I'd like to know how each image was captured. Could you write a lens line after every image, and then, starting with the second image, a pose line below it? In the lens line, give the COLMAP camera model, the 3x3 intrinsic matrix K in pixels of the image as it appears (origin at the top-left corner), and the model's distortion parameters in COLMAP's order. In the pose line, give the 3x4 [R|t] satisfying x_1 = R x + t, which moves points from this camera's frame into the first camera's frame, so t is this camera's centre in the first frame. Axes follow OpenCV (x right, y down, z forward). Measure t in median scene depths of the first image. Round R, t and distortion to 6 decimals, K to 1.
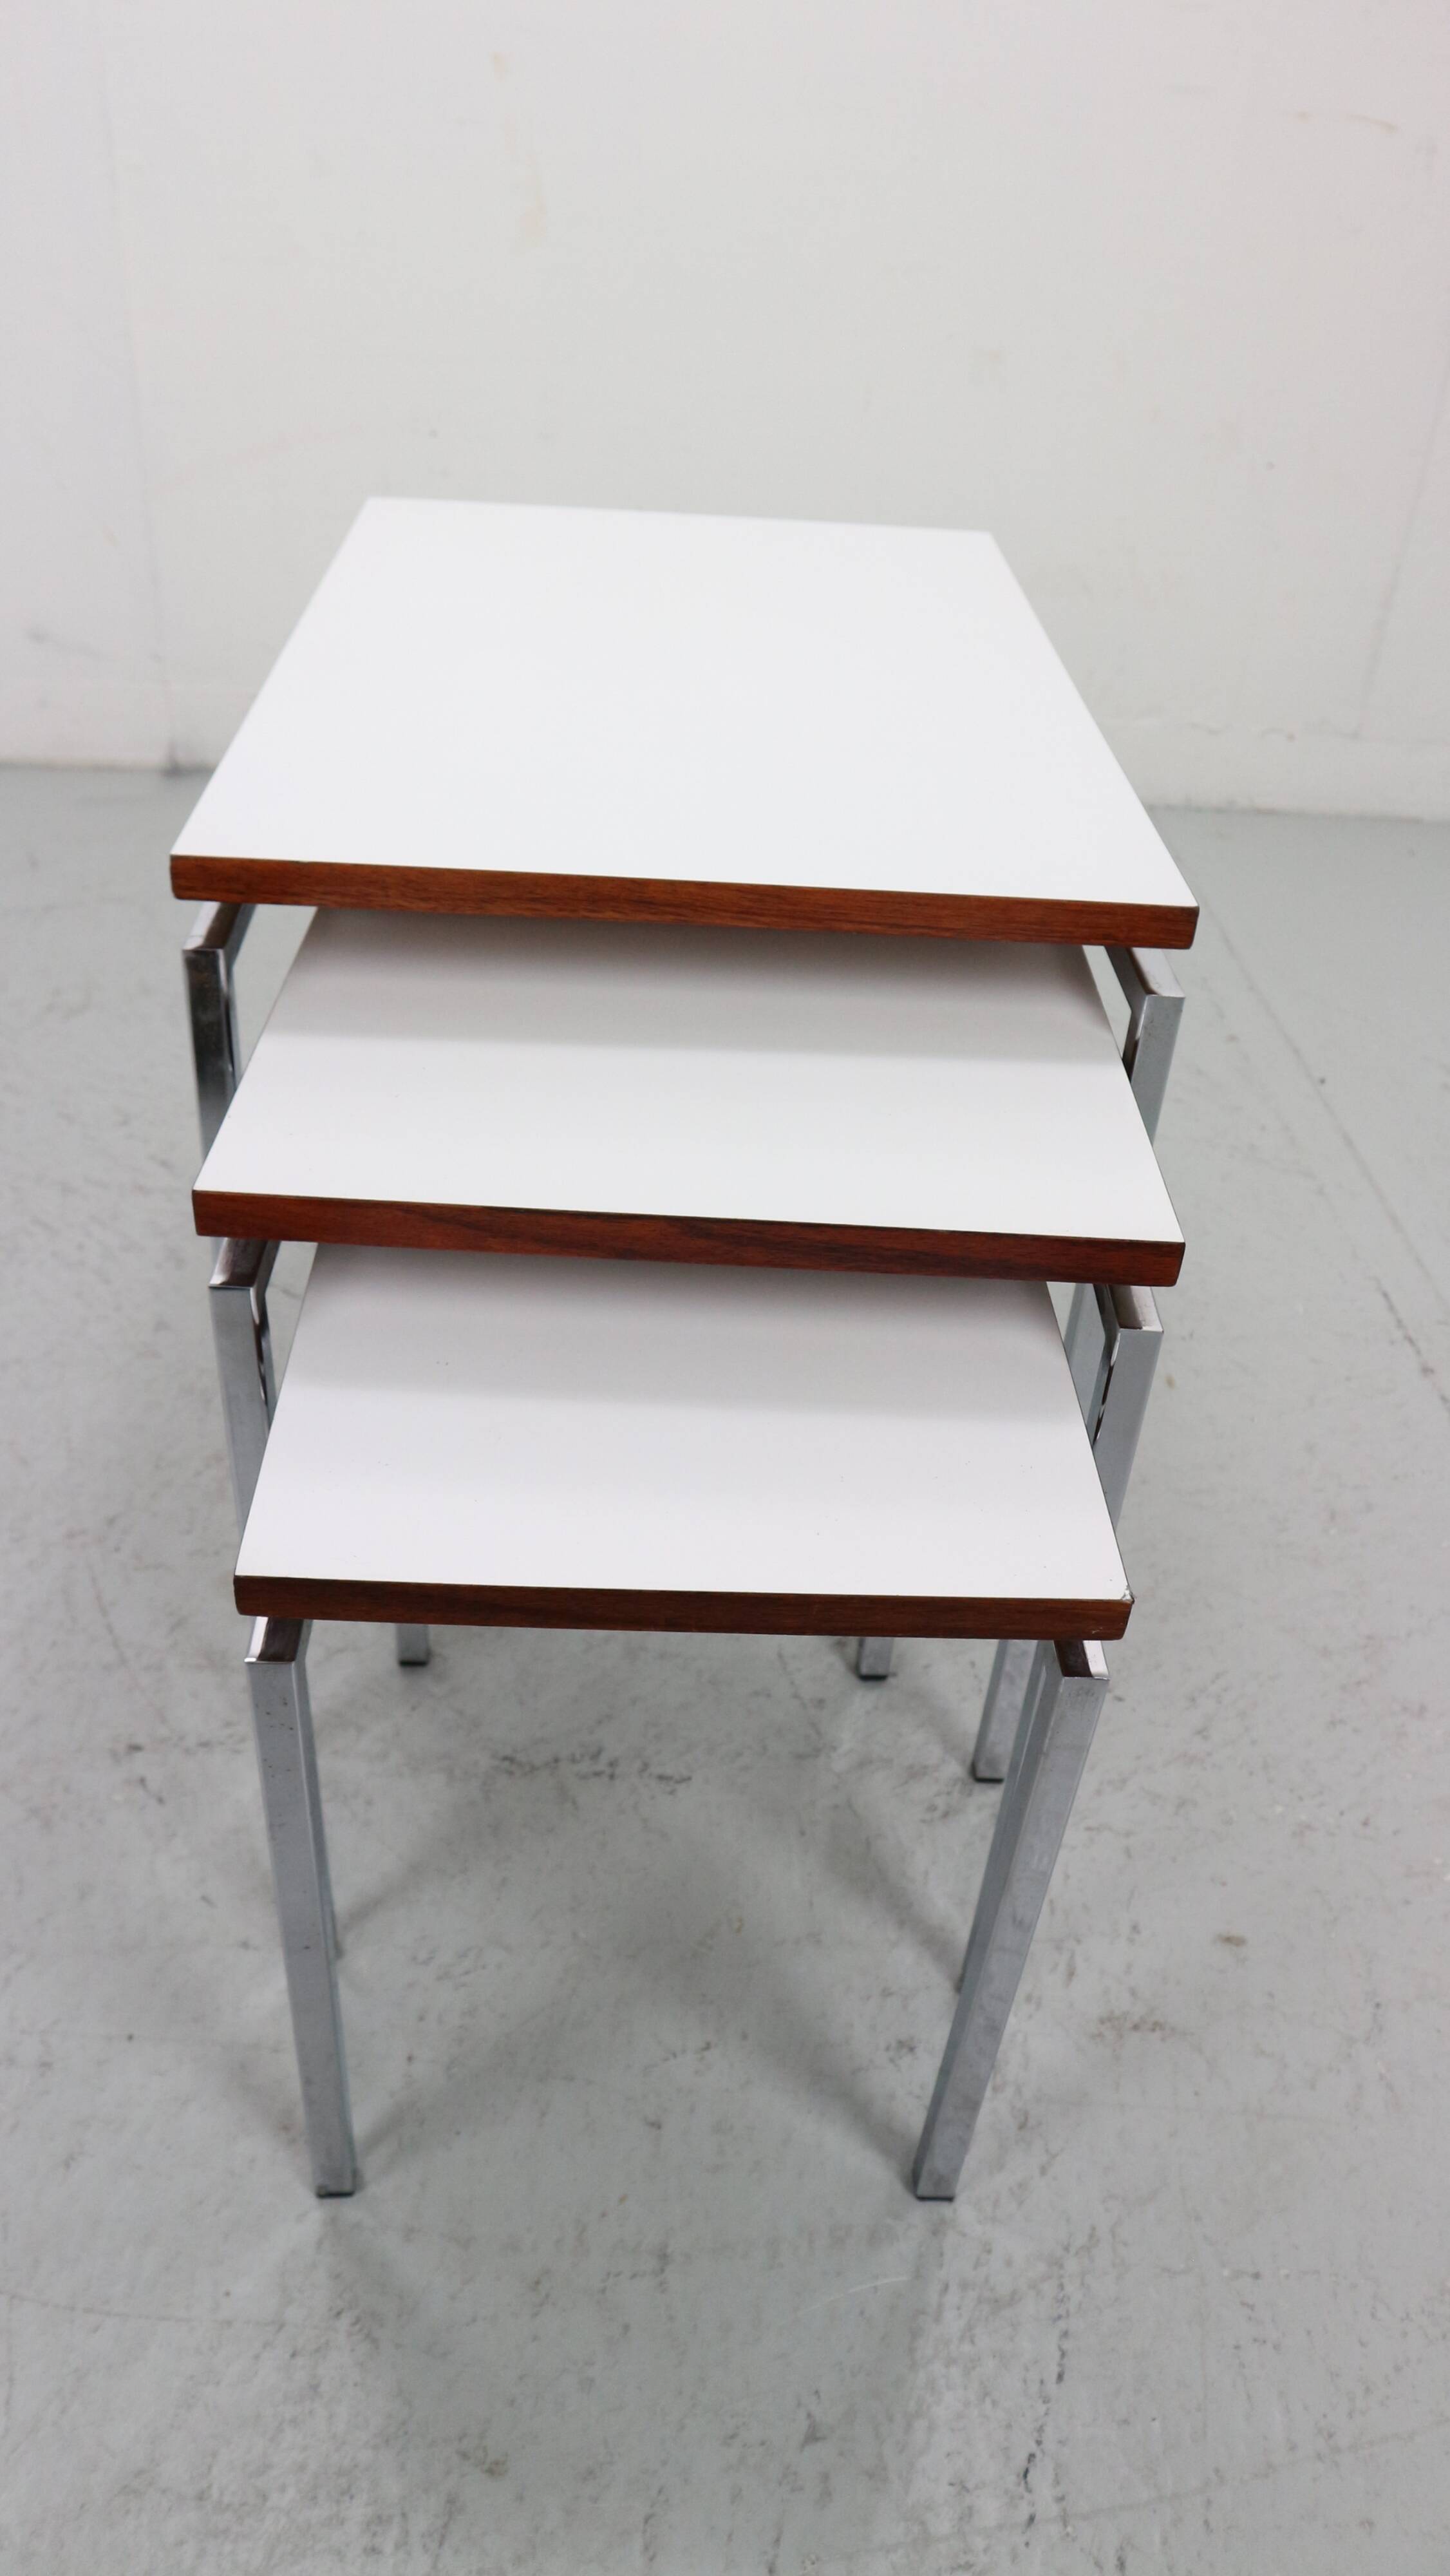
lens RADIAL K [[1898.5, 0, 713.5], [0, 1898.5, 1271.1], [0, 0, 1]] dist [-0.124784, 0.094024]
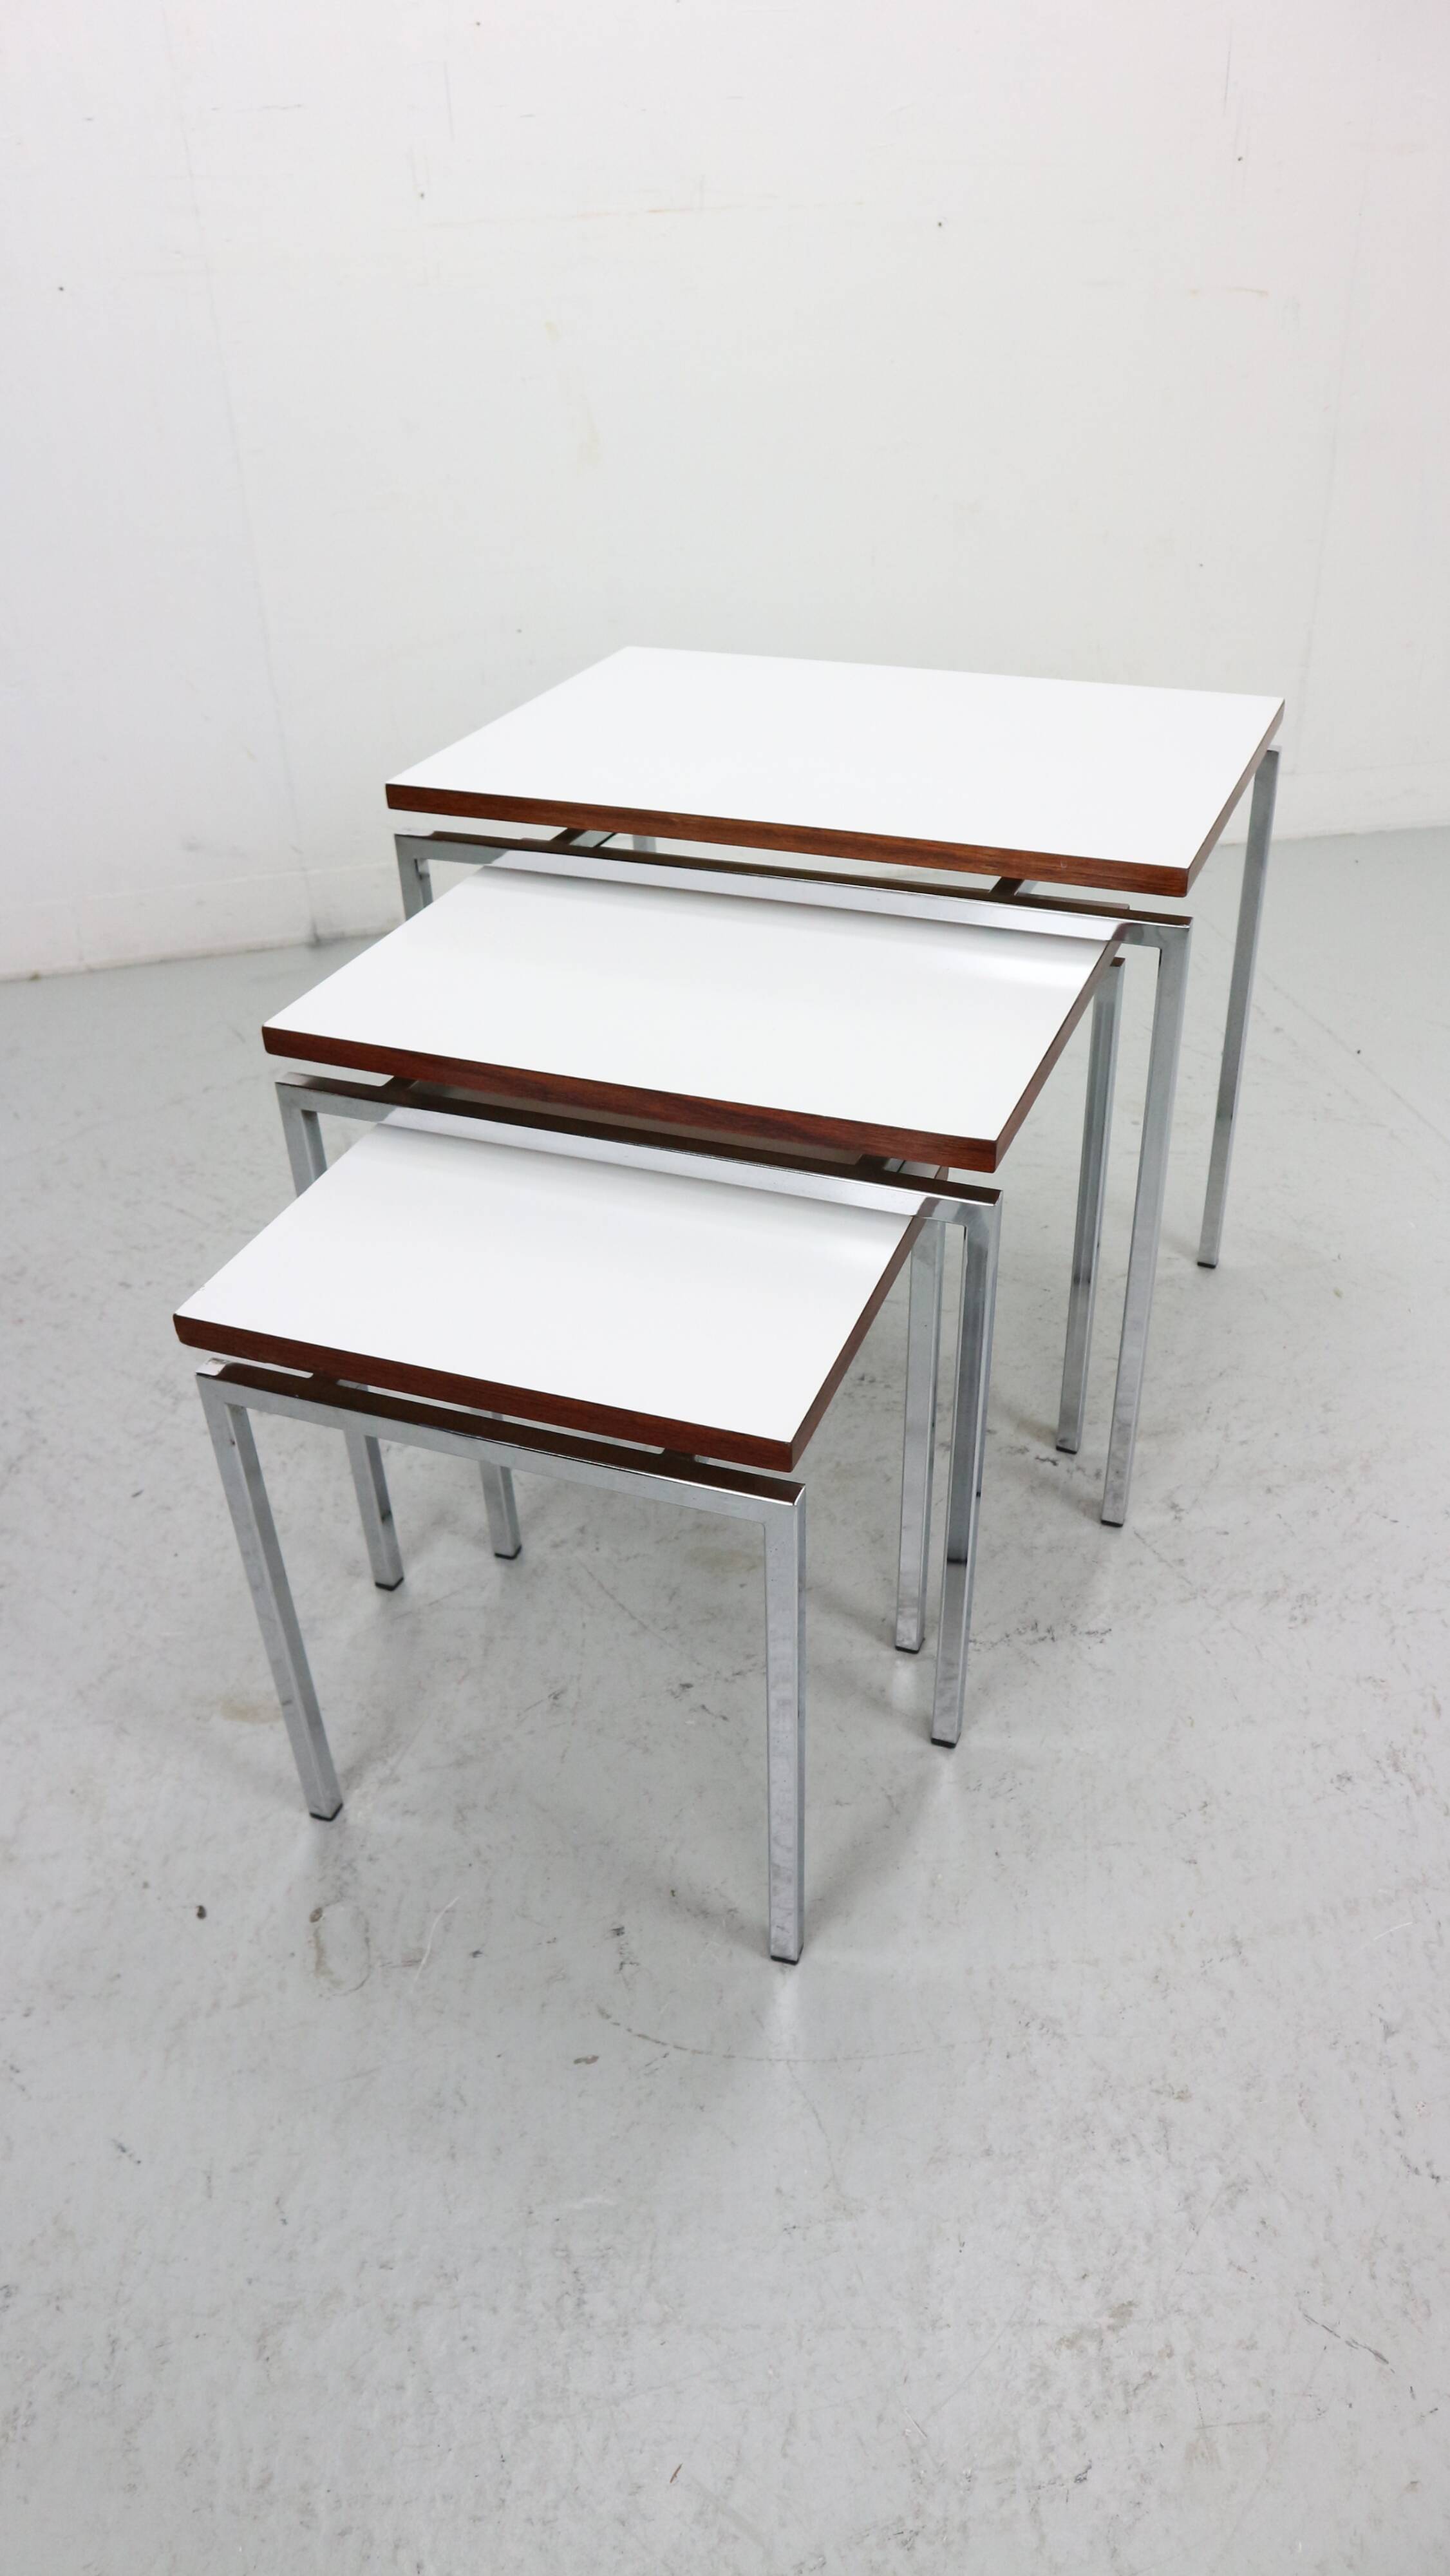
lens RADIAL K [[1810.6, 0, 716.5], [0, 1810.6, 1286.5], [0, 0, 1]] dist [-0.119095, 0.076887]
pose [[0.984830, -0.160773, 0.065290, -0.409753], [0.162919, 0.986215, -0.028954, 0.034166], [-0.059735, 0.039152, 0.997446, -0.290177]]
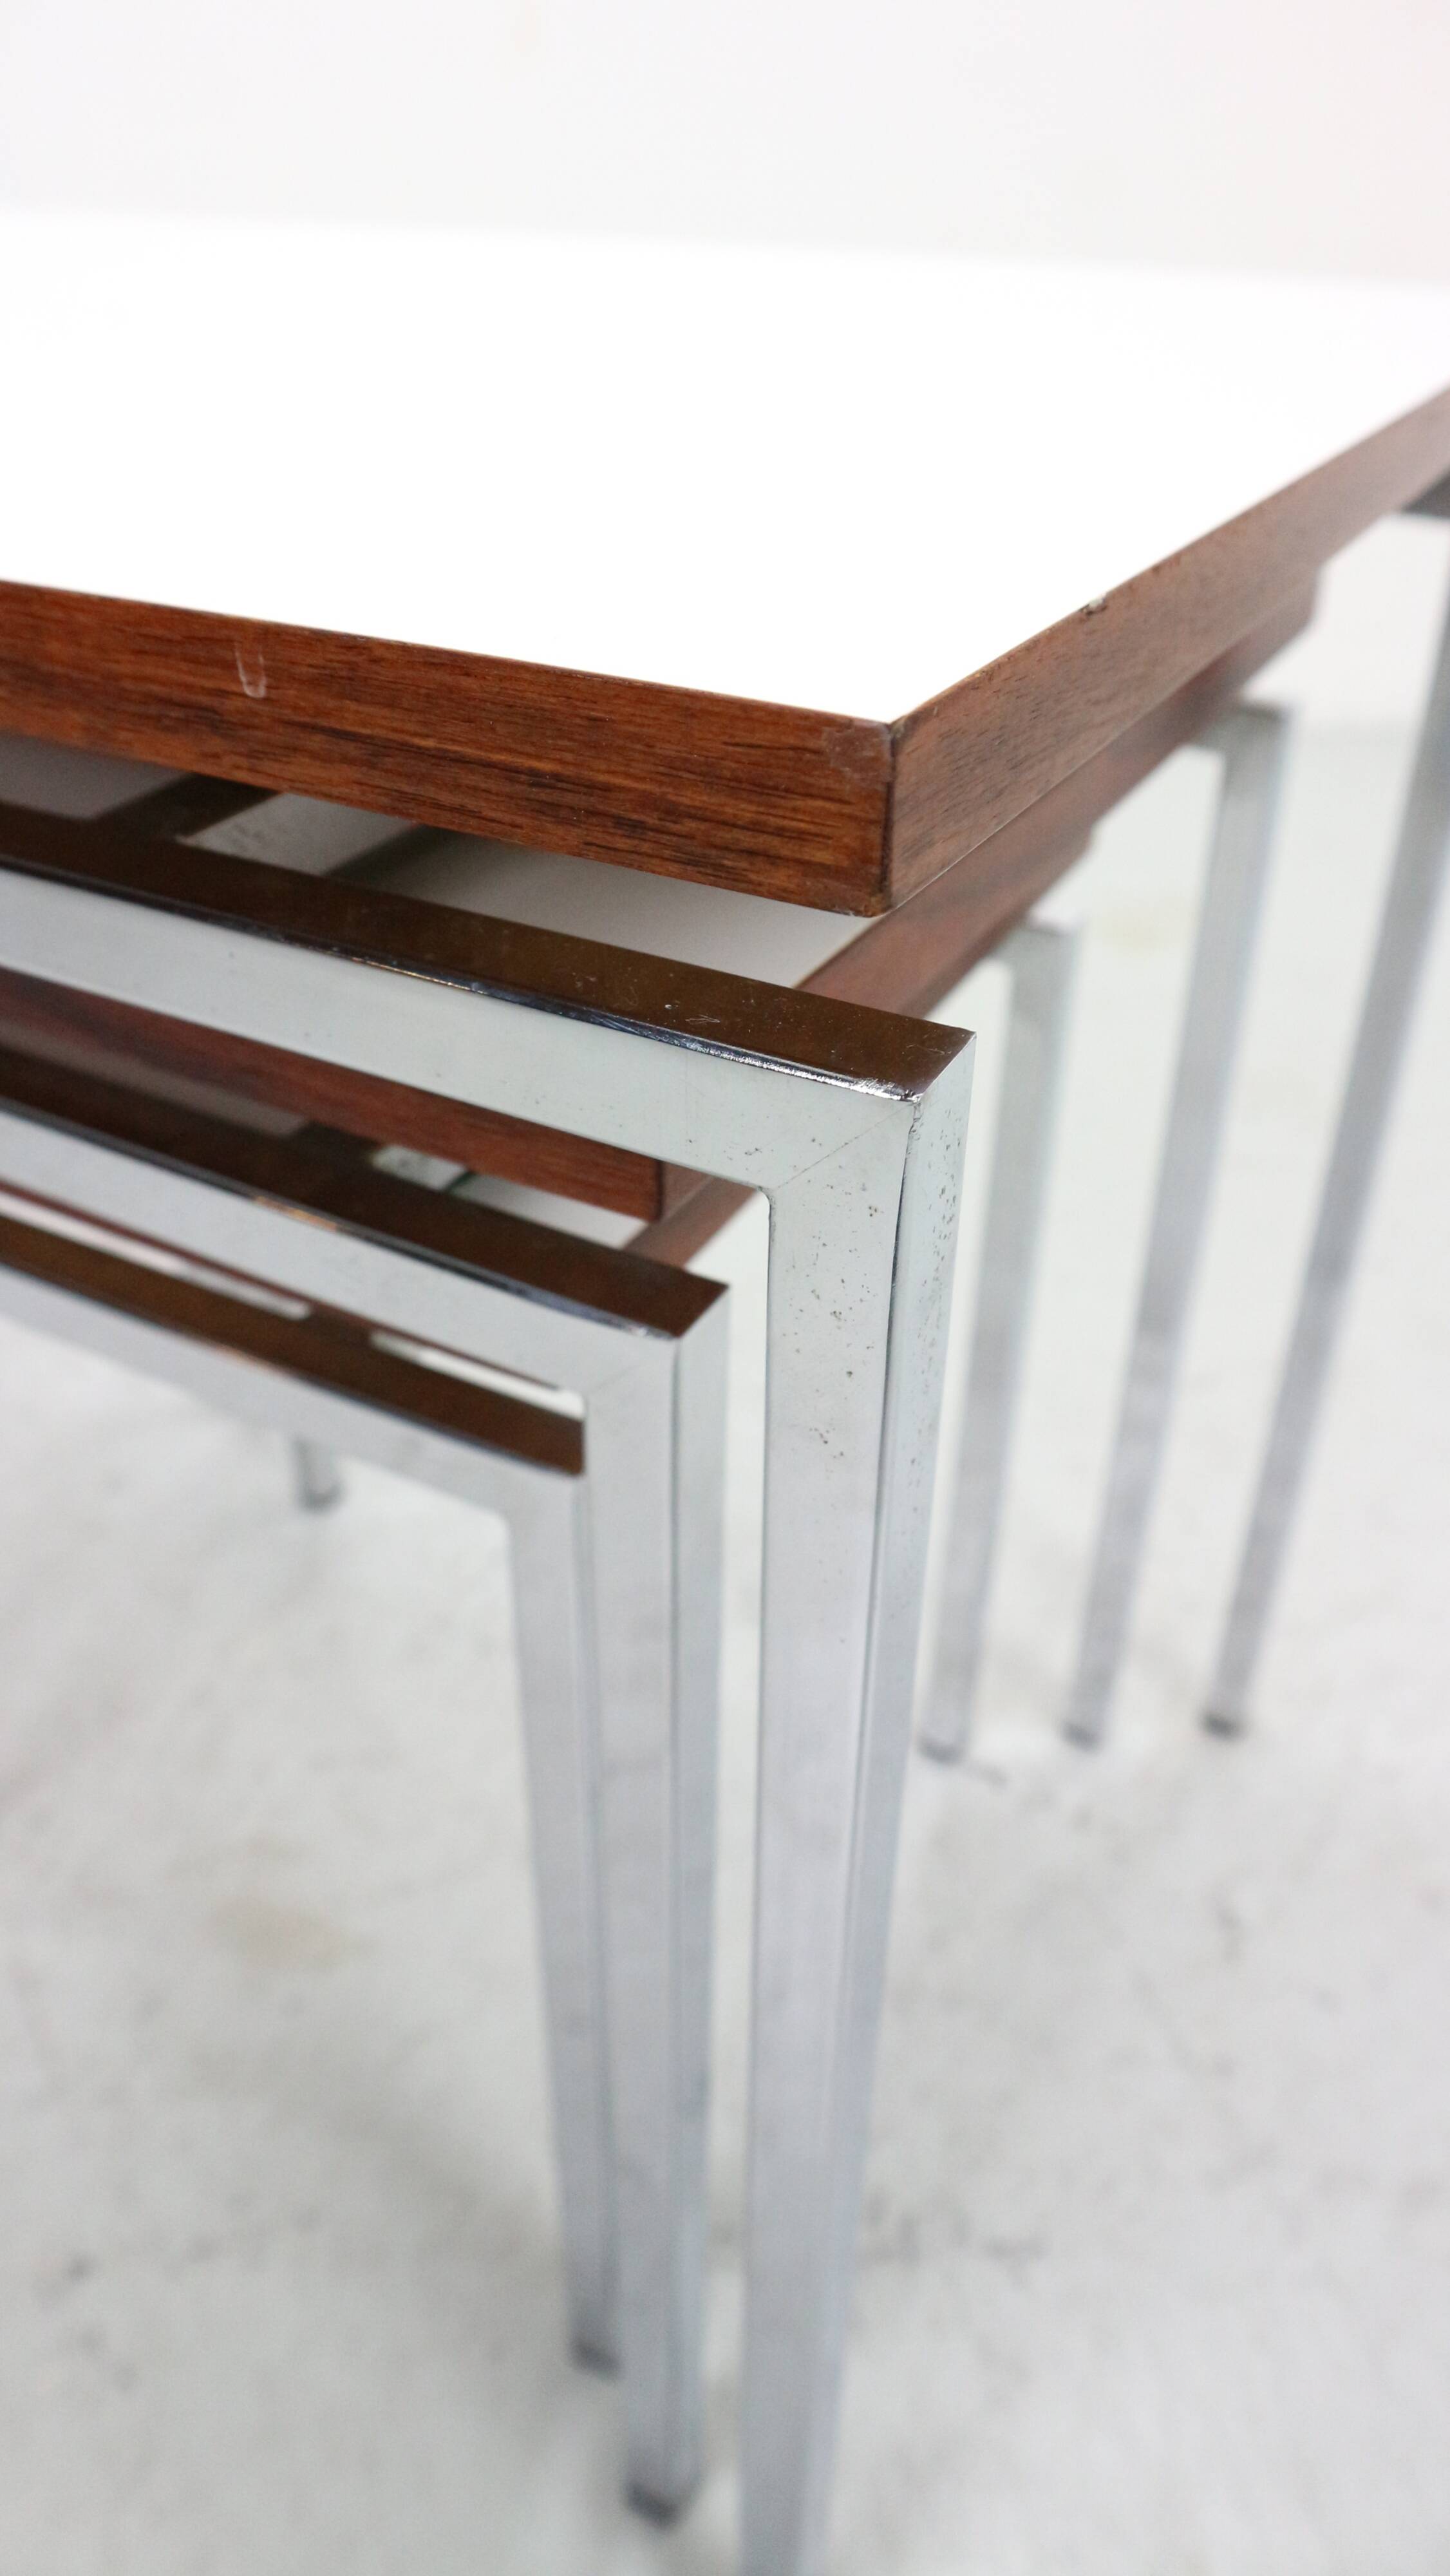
lens RADIAL K [[1820.8, 0, 735.0], [0, 1820.8, 1279.4], [0, 0, 1]] dist [-0.075385, 0.001360]
pose [[0.998078, -0.061757, -0.005228, -0.103680], [0.061676, 0.997992, -0.014425, -0.032038], [0.006108, 0.014075, 0.999882, 0.568036]]
